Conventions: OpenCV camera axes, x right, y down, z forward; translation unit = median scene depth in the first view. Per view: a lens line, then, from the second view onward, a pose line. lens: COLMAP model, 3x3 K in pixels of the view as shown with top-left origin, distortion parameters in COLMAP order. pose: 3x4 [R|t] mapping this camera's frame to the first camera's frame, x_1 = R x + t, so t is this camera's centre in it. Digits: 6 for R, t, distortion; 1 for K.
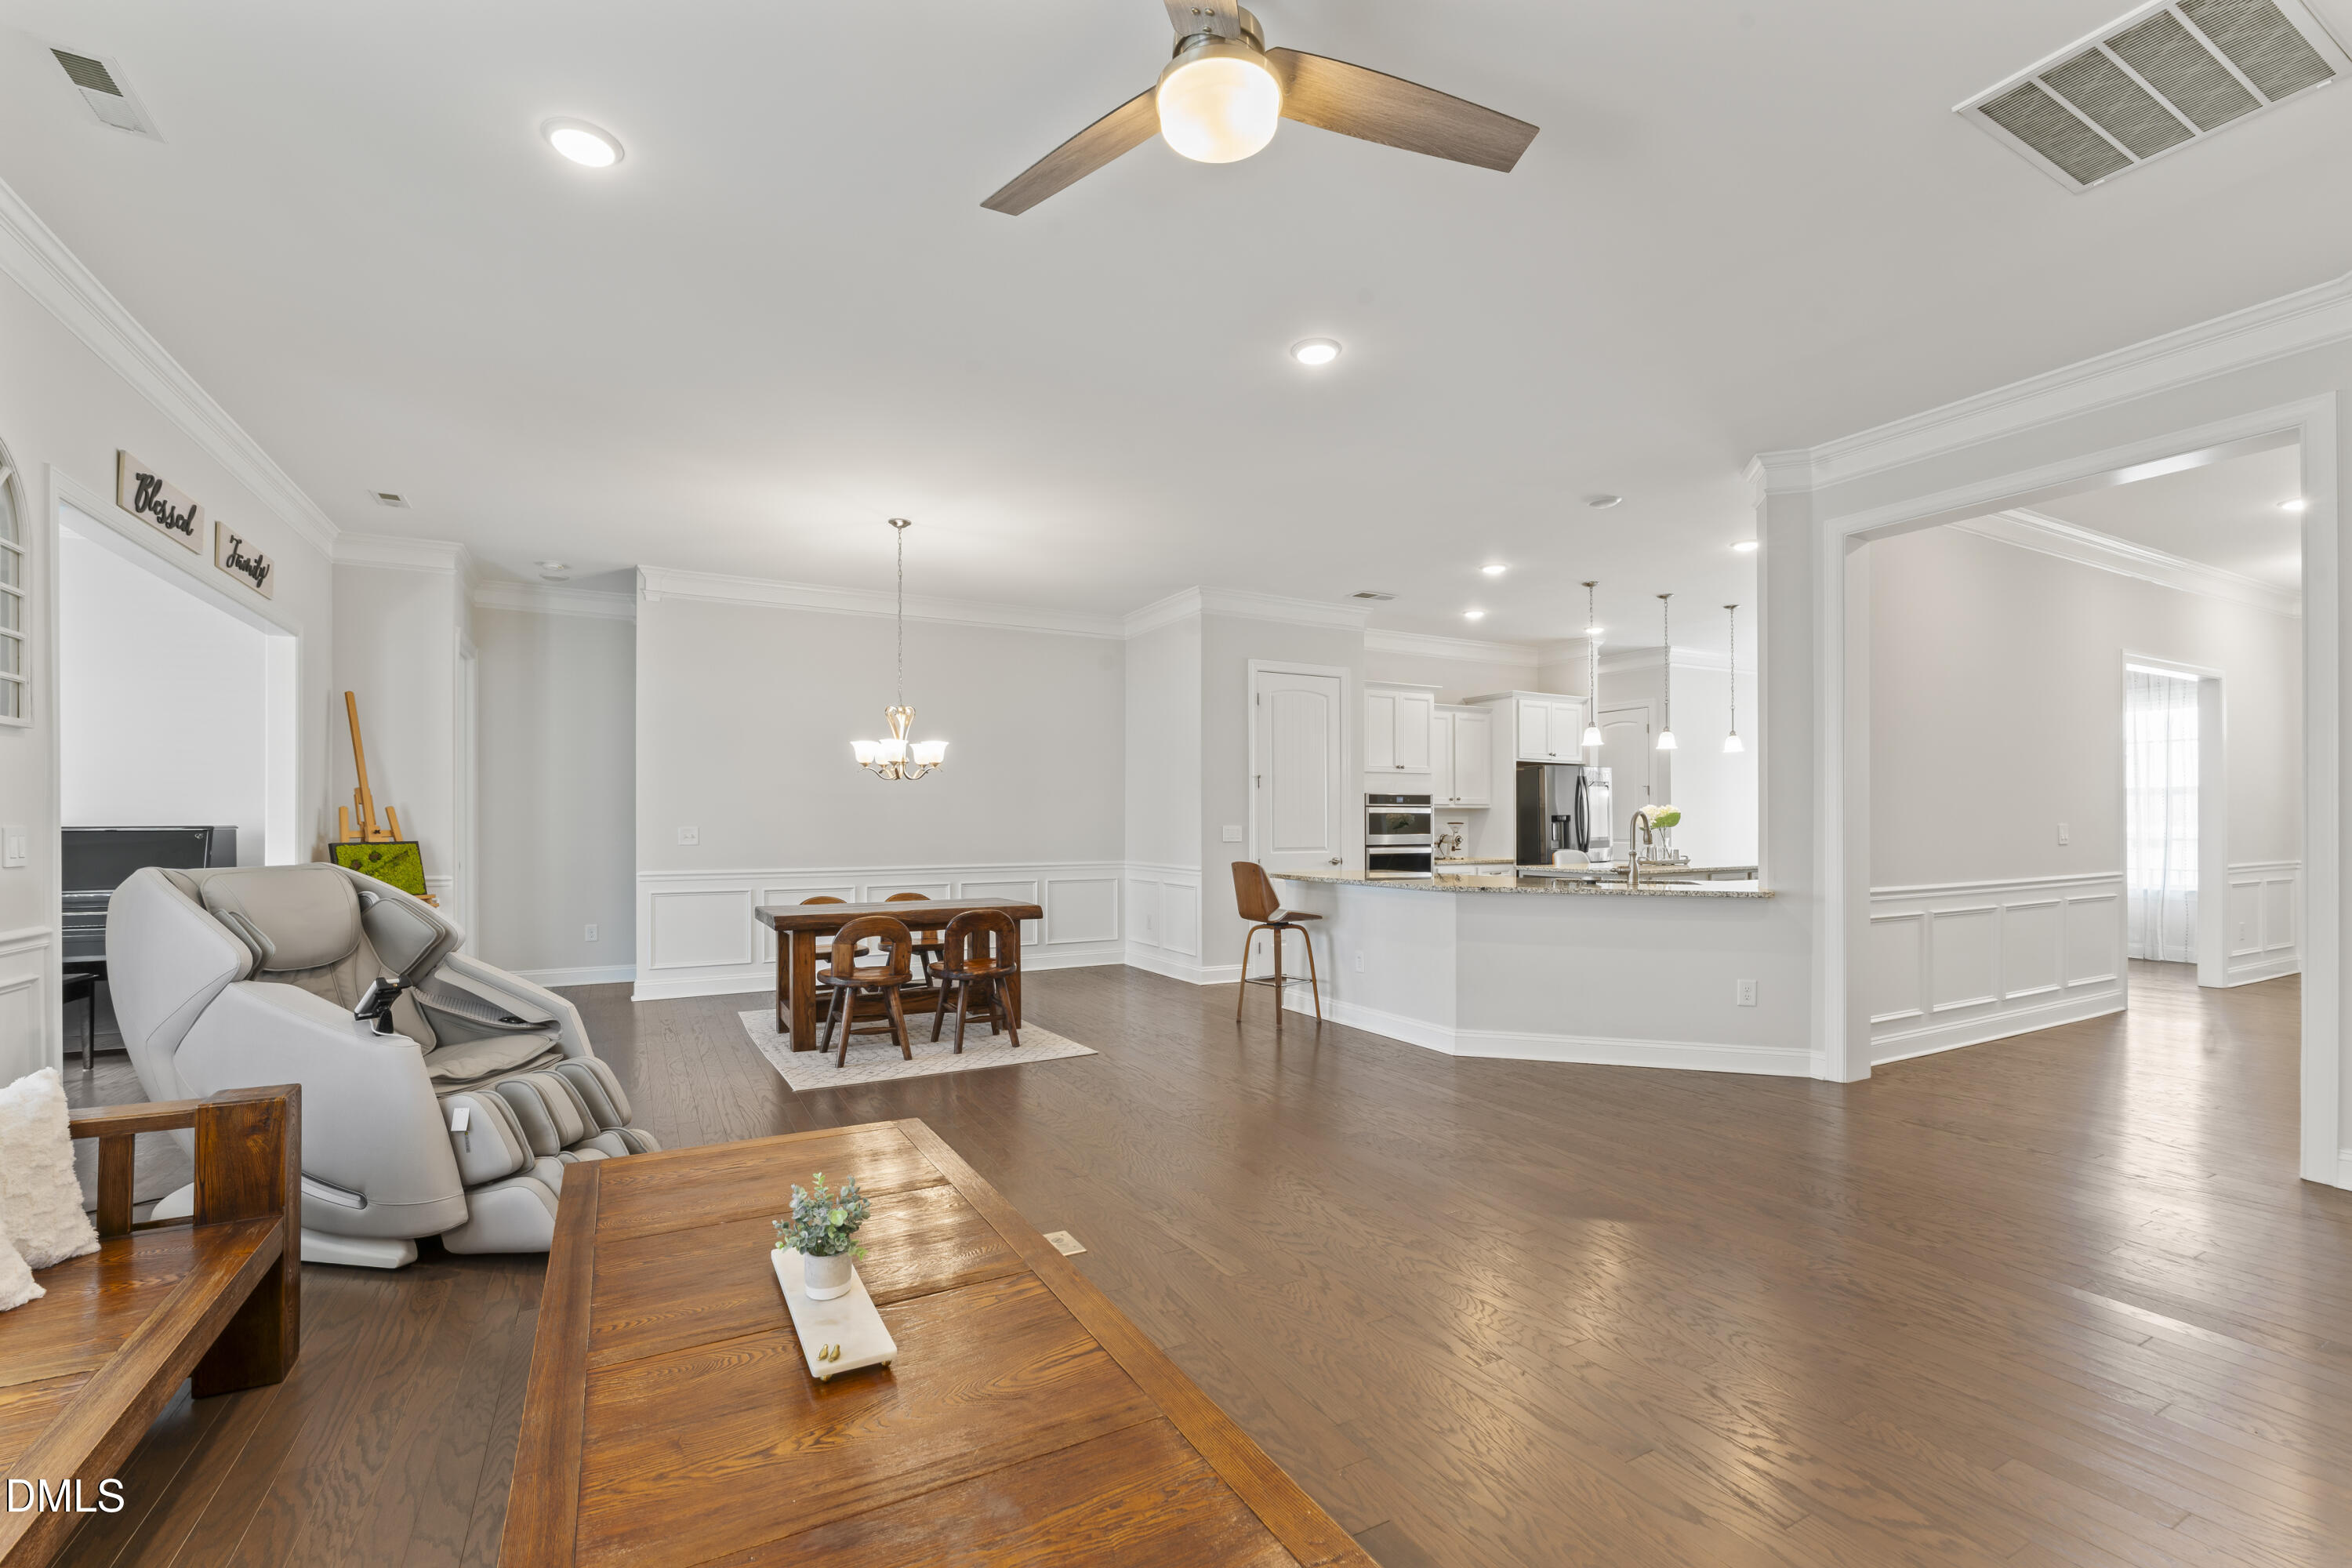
lens RADIAL K [[1021.9, 0, 1182.1], [0, 1021.9, 823.1], [0, 0, 1]] dist [-0.001165, -0.000149]
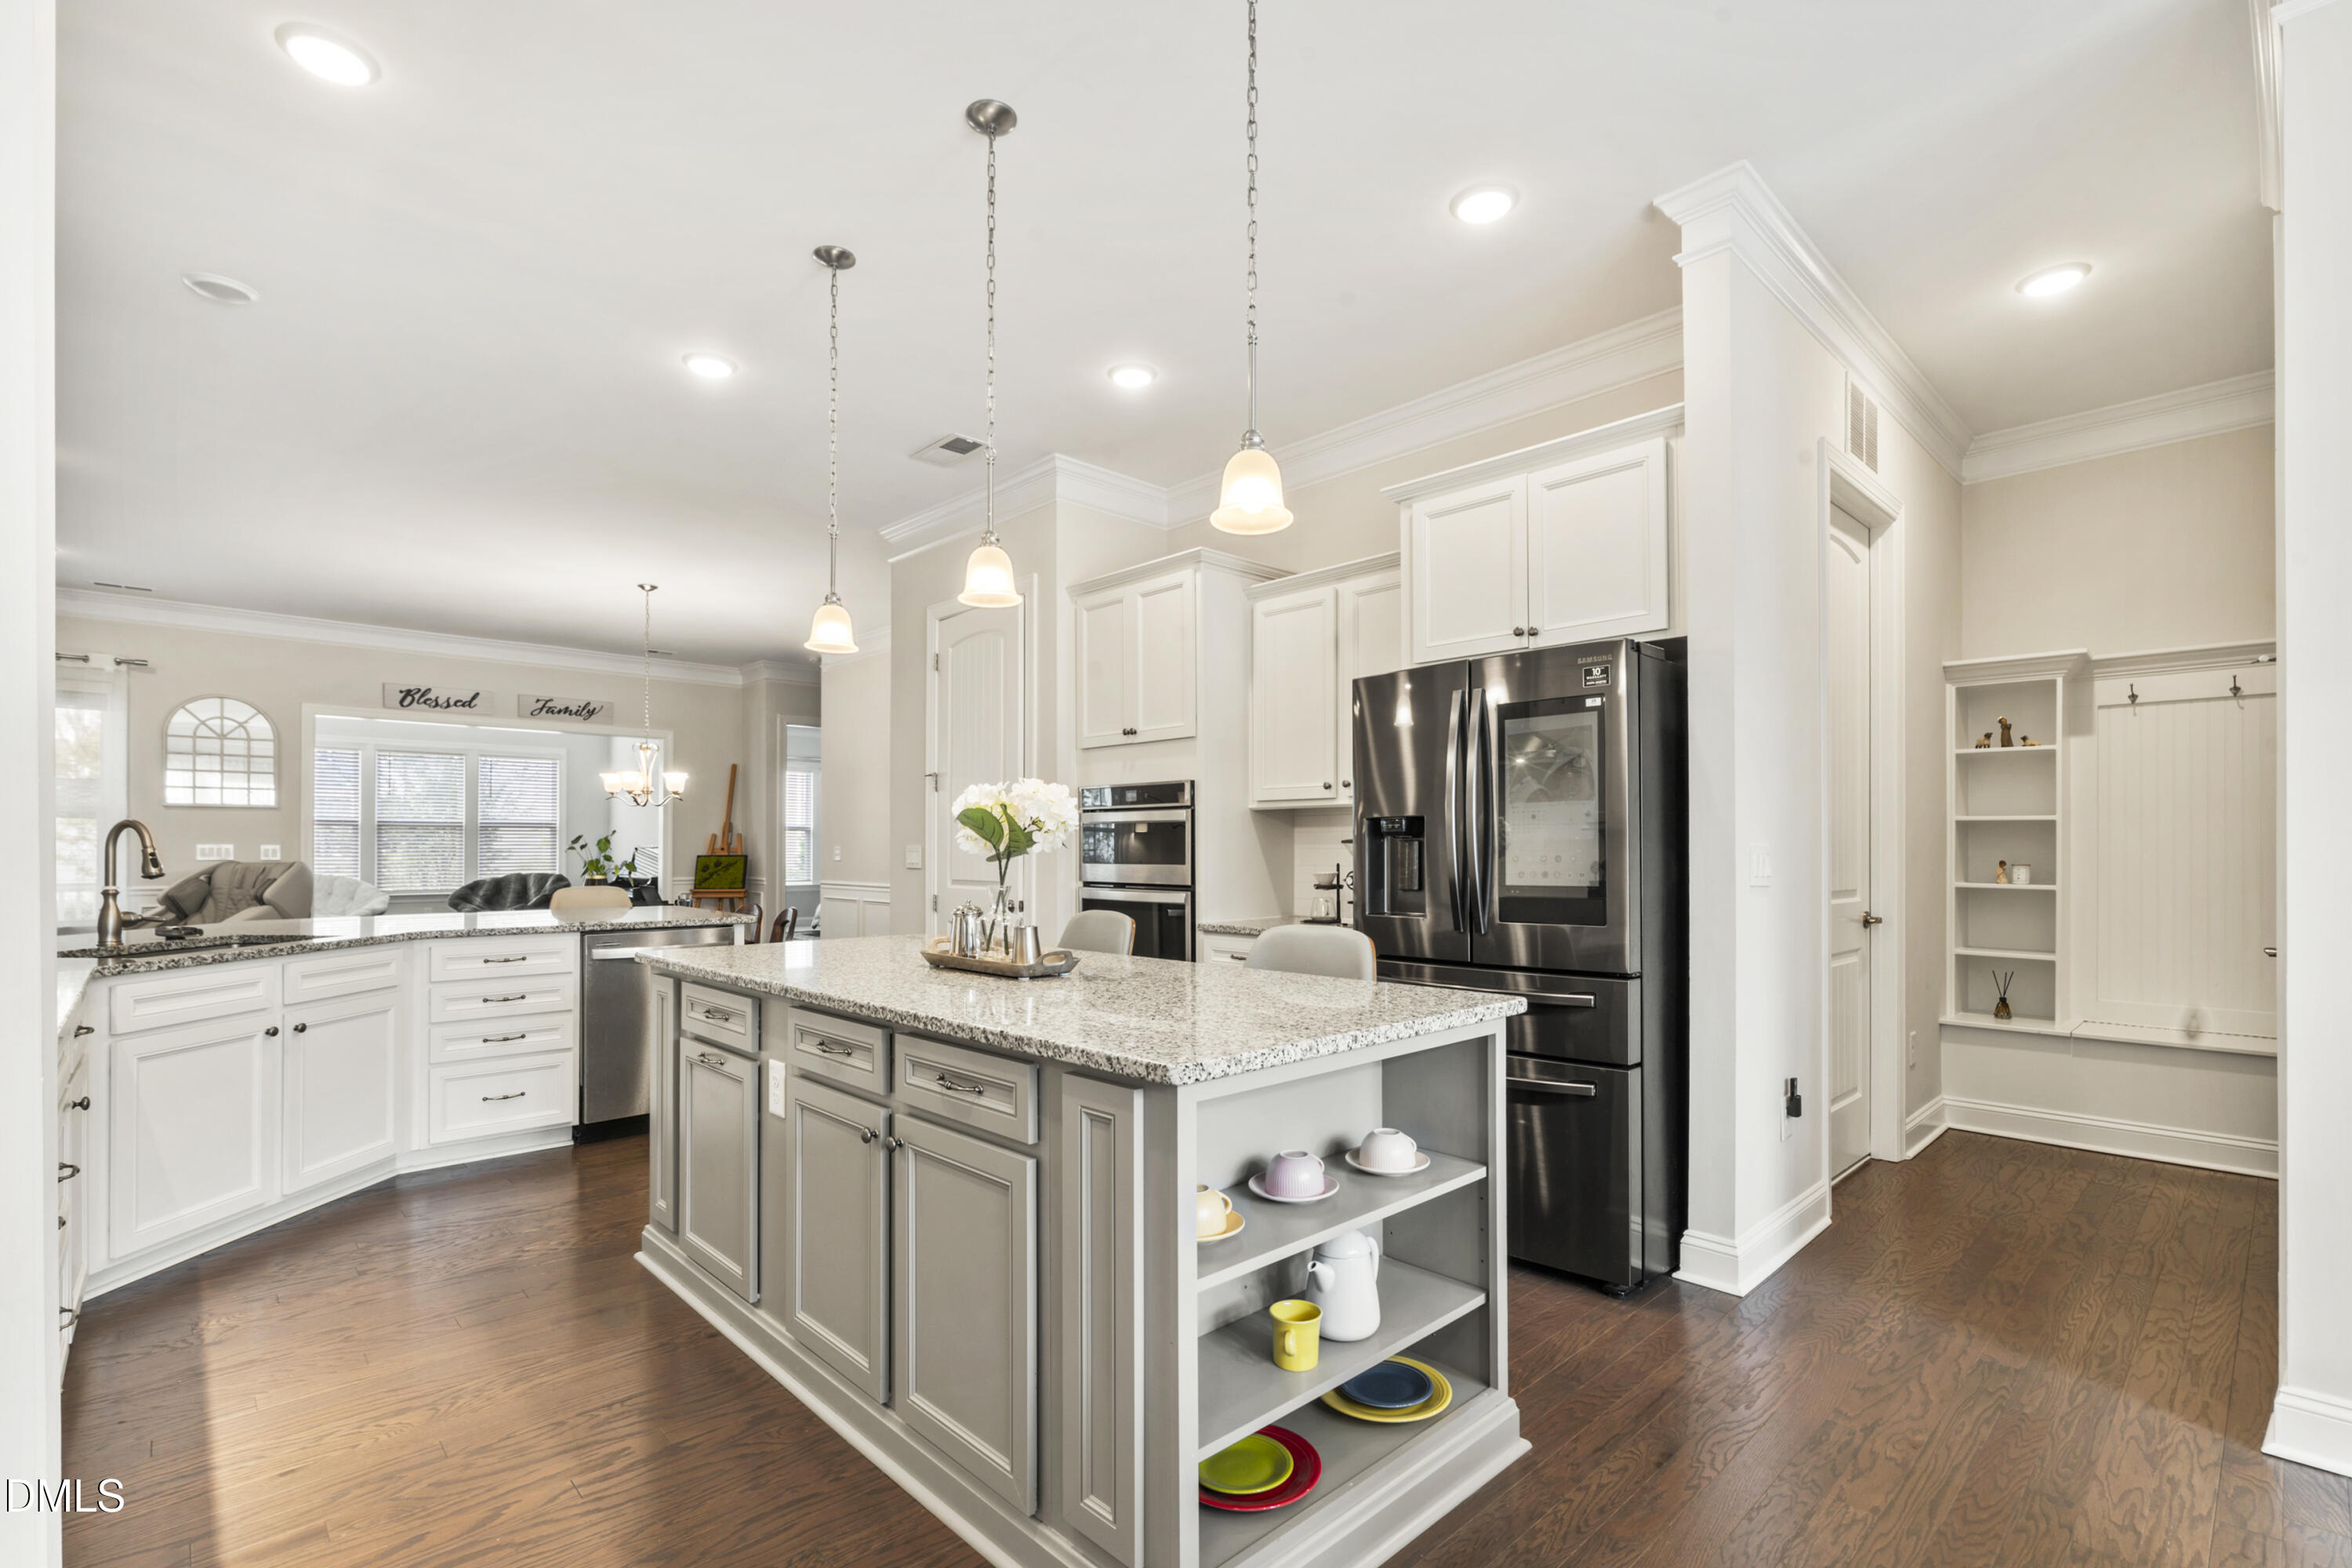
lens RADIAL K [[1069.8, 0, 1180.5], [0, 1069.8, 838.0], [0, 0, 1]] dist [-0.001277, 0.000397]
pose [[0.258498, -0.006648, -0.965989, 1.067806], [-0.000907, 0.999974, -0.007125, 0.002117], [0.966011, 0.002718, 0.258486, 1.273095]]
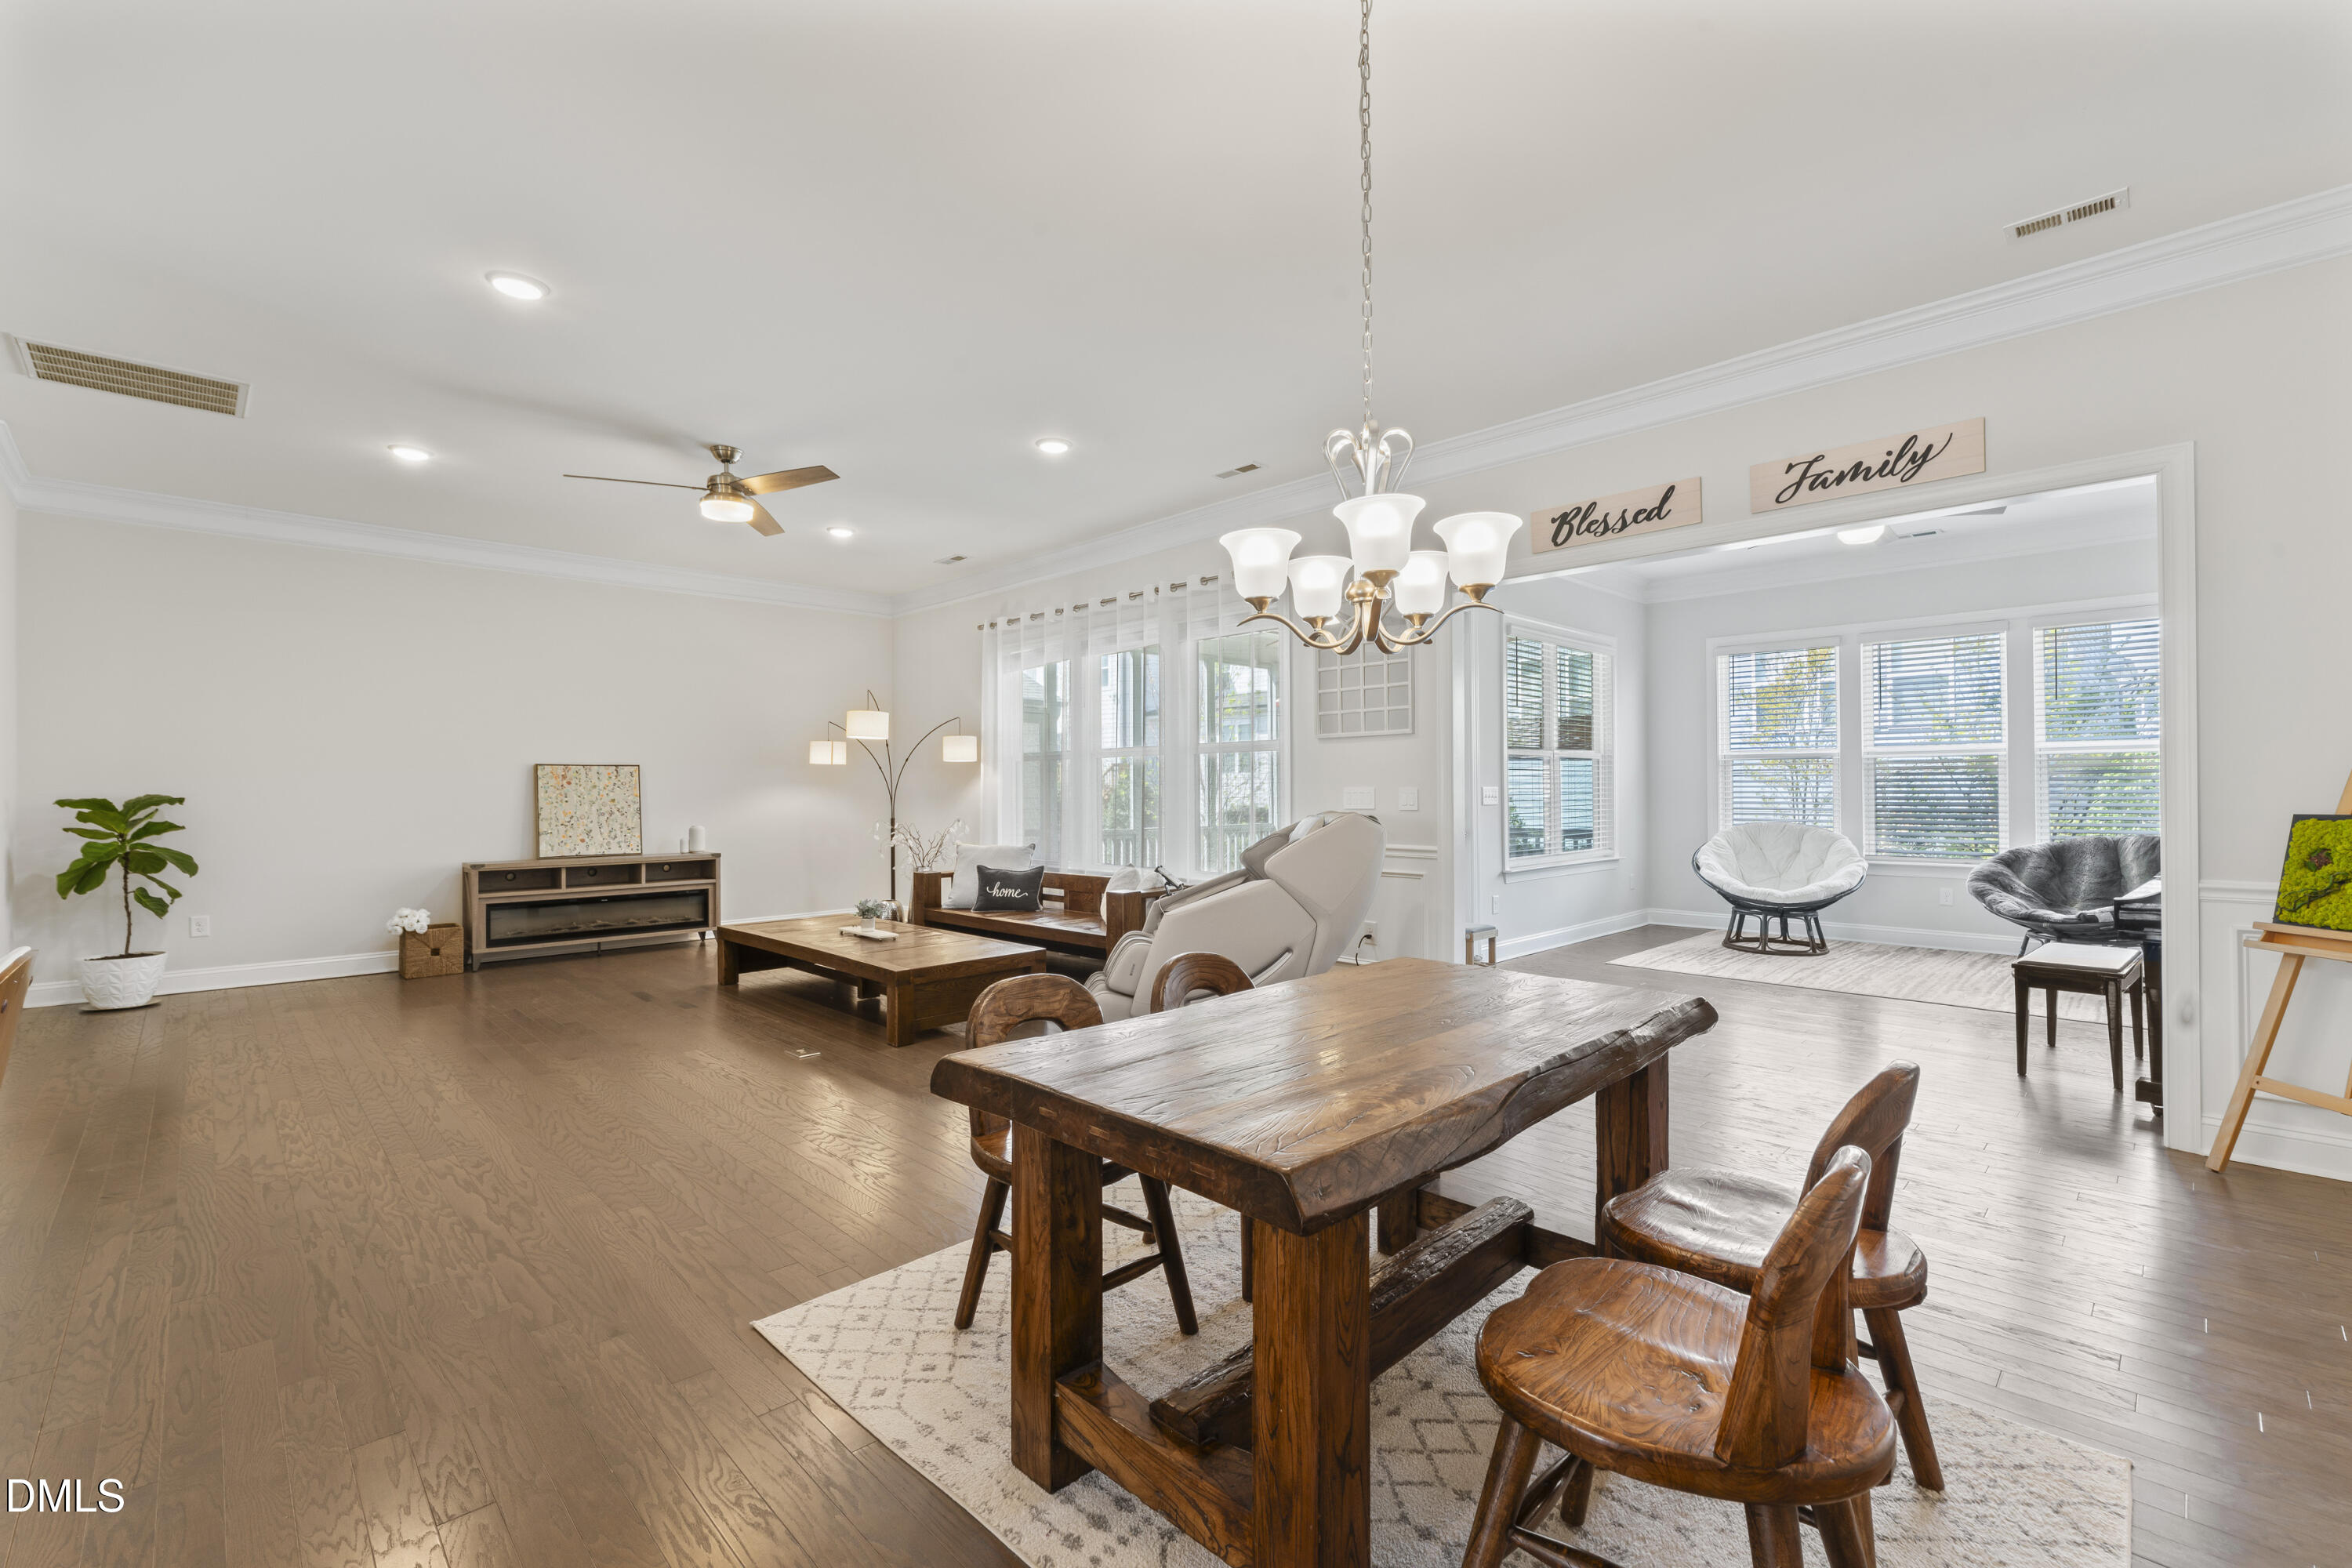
lens RADIAL K [[1003.9, 0, 1178.6], [0, 1003.9, 780.8], [0, 0, 1]] dist [-0.000437, 0.000313]
pose [[-0.961765, 0.002777, -0.273861, -0.124468], [0.006064, 0.999919, -0.011156, 0.004807], [0.273808, -0.012390, -0.961705, 1.299408]]
